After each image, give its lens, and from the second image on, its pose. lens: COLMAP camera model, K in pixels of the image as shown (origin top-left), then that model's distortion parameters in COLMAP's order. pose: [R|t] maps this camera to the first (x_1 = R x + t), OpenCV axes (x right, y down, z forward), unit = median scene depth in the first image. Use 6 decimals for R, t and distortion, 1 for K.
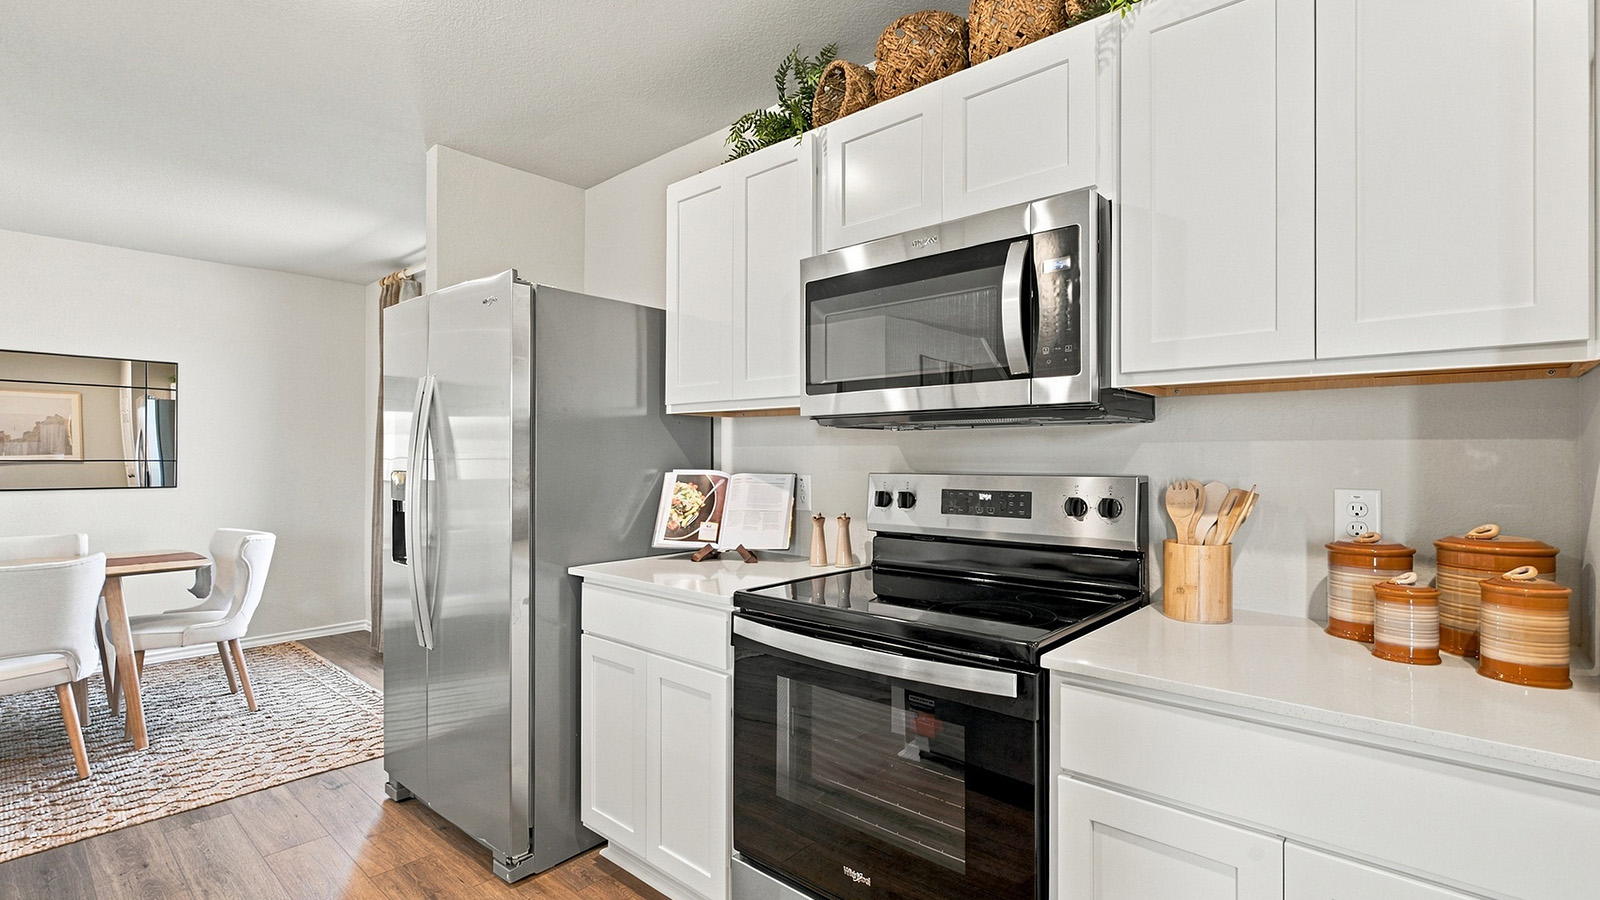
lens RADIAL K [[727.9, 0, 808.0], [0, 727.9, 455.9], [0, 0, 1]] dist [0.001307, 0.000246]
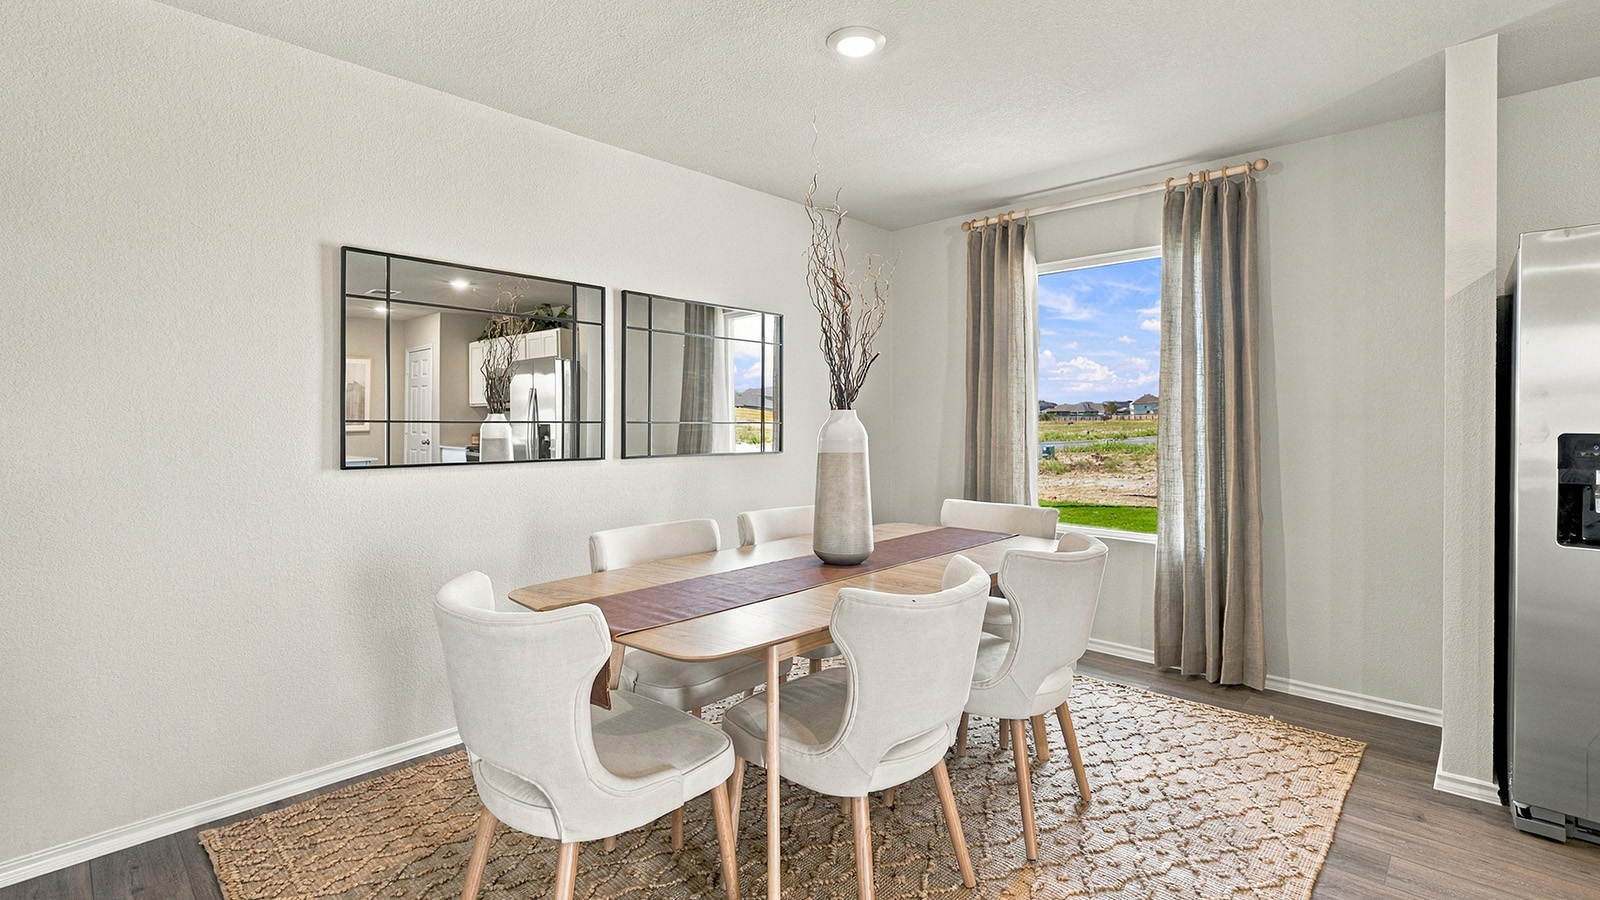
lens RADIAL K [[716.3, 0, 799.7], [0, 716.3, 425.3], [0, 0, 1]] dist [-0.002129, -0.000306]
pose [[0.999468, -0.000917, -0.032597, -1.544112], [0.001193, 0.999963, 0.008465, 0.003342], [0.032588, -0.008499, 0.999433, 0.202520]]
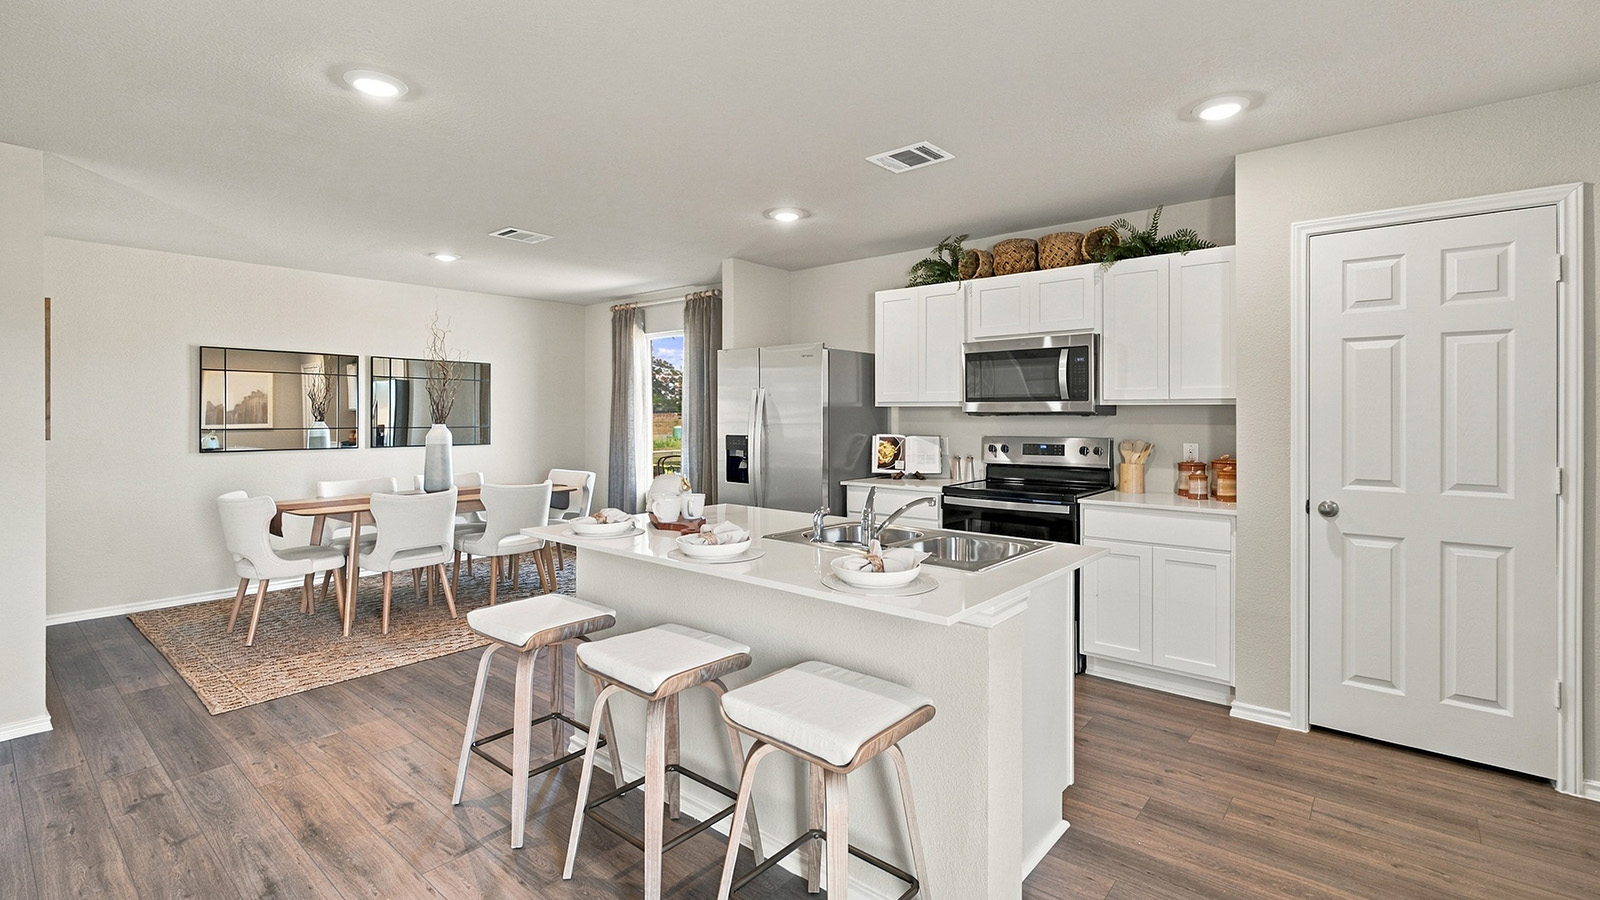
lens RADIAL K [[719.7, 0, 798.8], [0, 719.7, 416.8], [0, 0, 1]] dist [0.001280, 0.000070]
pose [[0.999796, -0.001554, 0.020120, -0.462907], [0.001457, 0.999987, 0.004818, -0.040743], [-0.020127, -0.004788, 0.999786, -1.011498]]
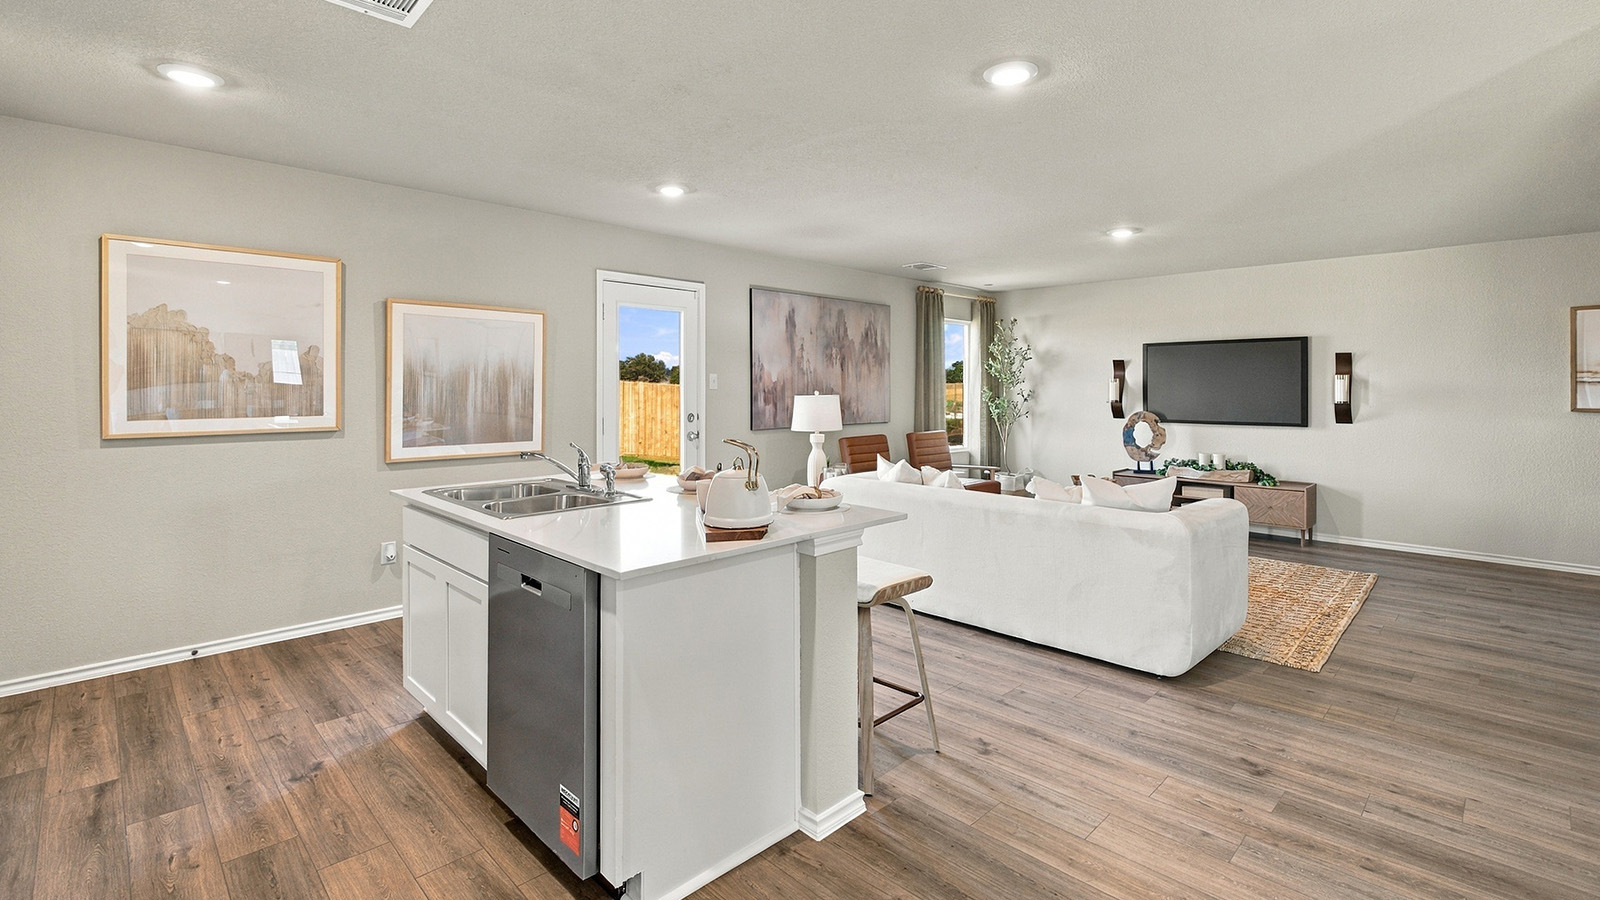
lens RADIAL K [[720.7, 0, 801.3], [0, 720.7, 386.2], [0, 0, 1]] dist [-0.001568, -0.000179]
pose [[-0.997729, -0.002260, 0.067311, -0.807484], [-0.002626, 0.999982, -0.005360, -0.029963], [-0.067298, -0.005525, -0.997718, 1.188225]]
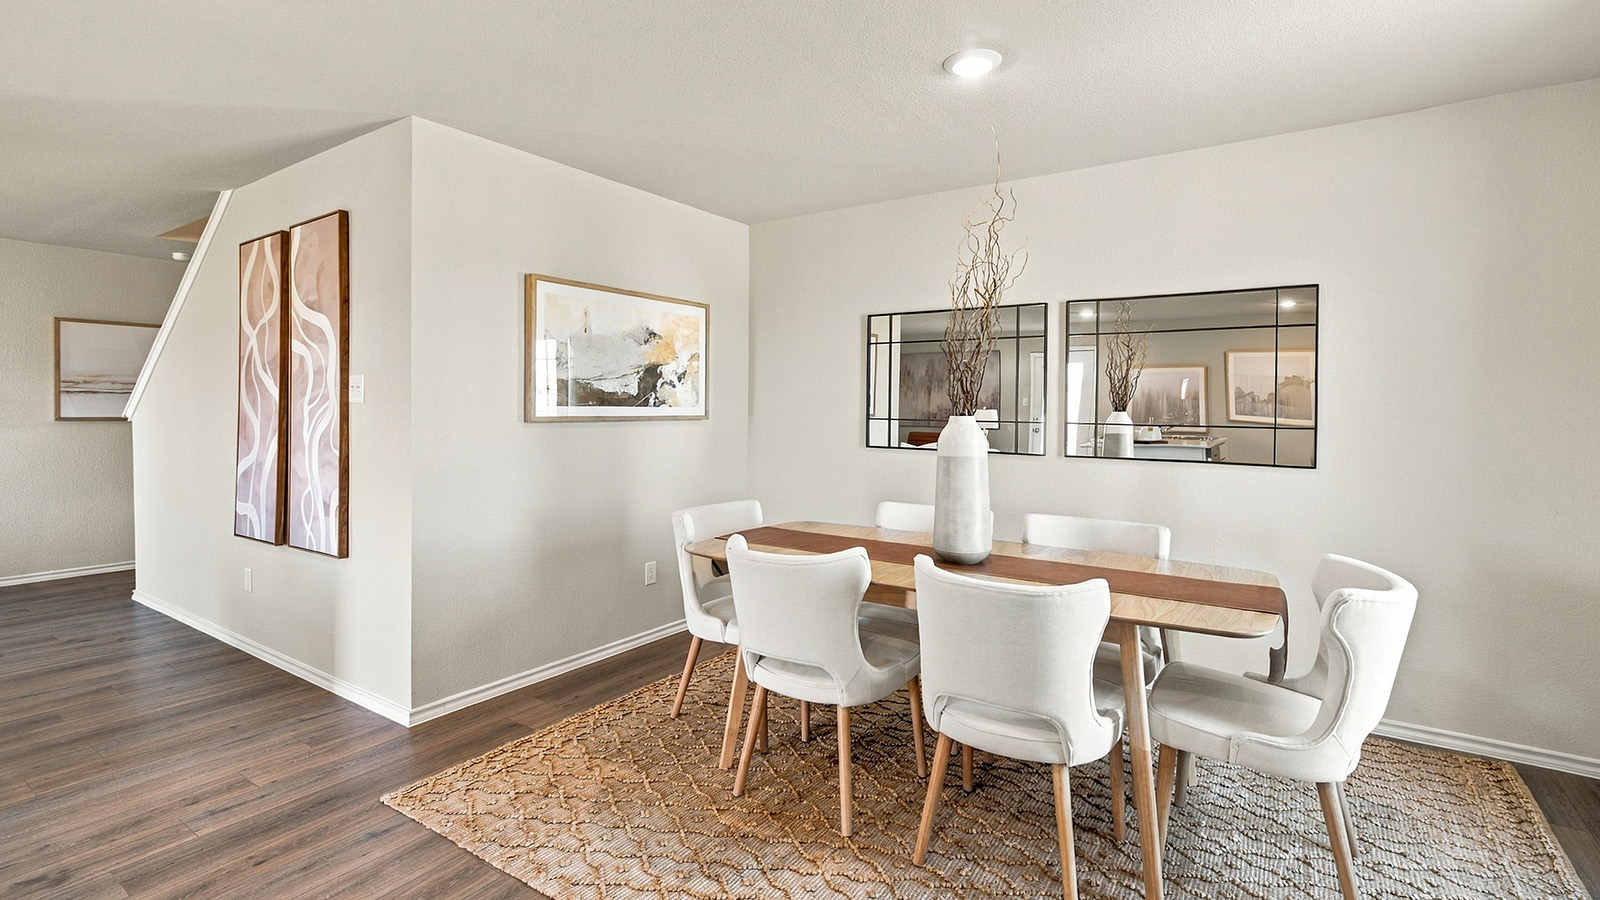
lens RADIAL K [[744.7, 0, 797.2], [0, 744.7, 412.5], [0, 0, 1]] dist [0.000087, 0.000618]
pose [[0.119202, 0.006389, -0.992849, -0.451325], [-0.005018, 0.999970, 0.005832, -0.019614], [0.992857, 0.004287, 0.119231, 0.828925]]
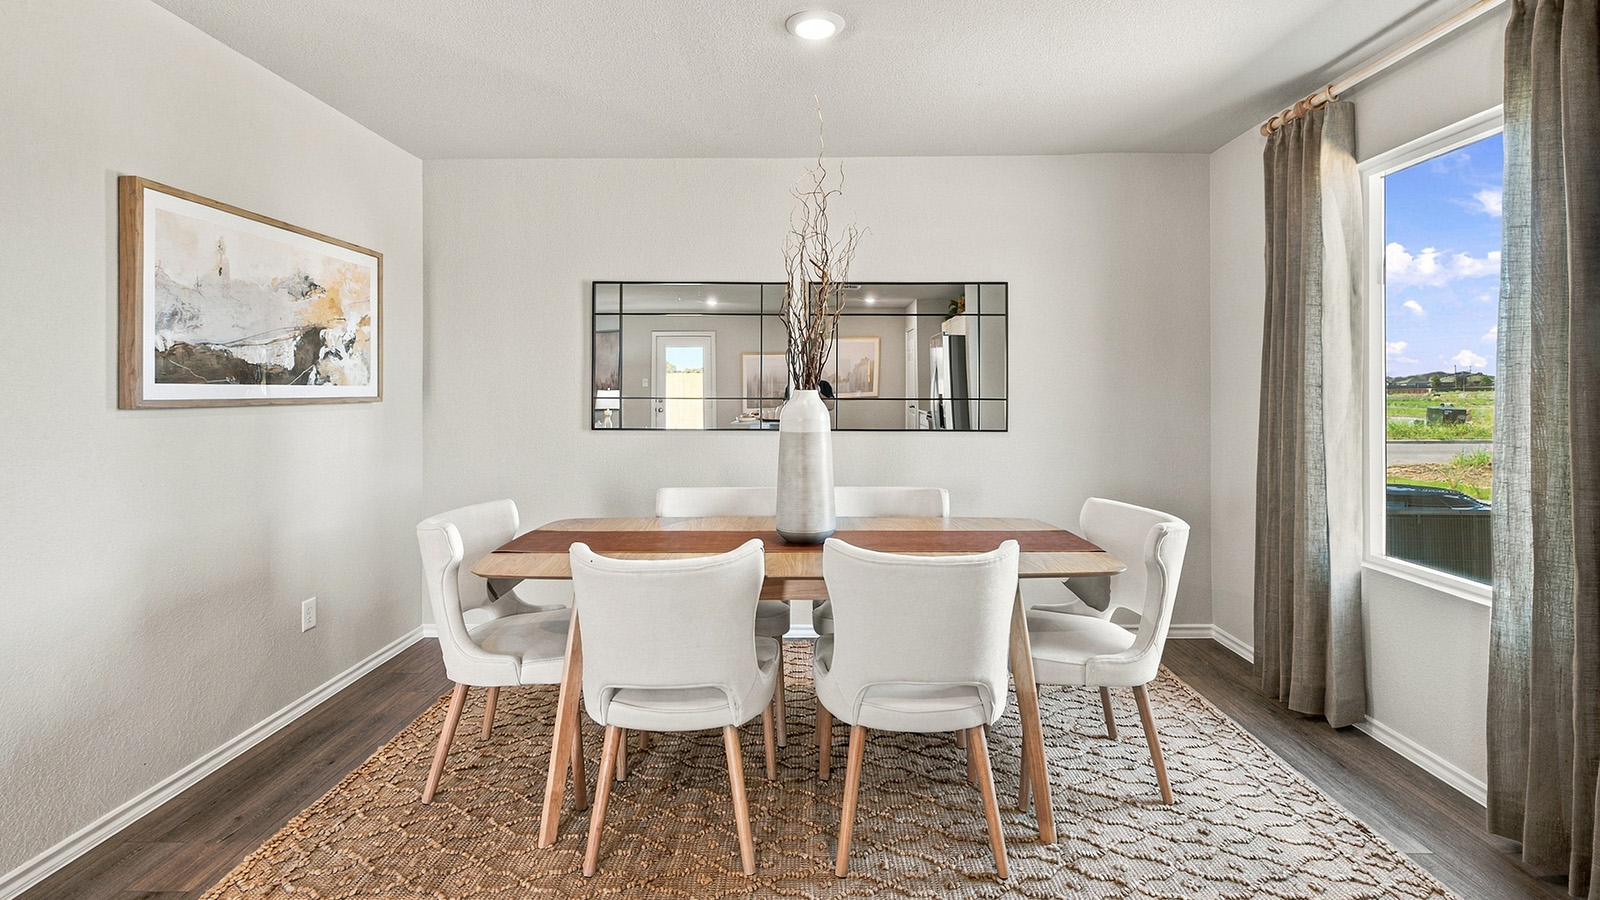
lens RADIAL K [[728.6, 0, 802.9], [0, 728.6, 388.3], [0, 0, 1]] dist [-0.000418, -0.000228]
pose [[0.652755, -0.002729, -0.757564, -0.731466], [0.003573, 0.999993, -0.000523, -0.011935], [0.757561, -0.002365, 0.652760, 0.524085]]
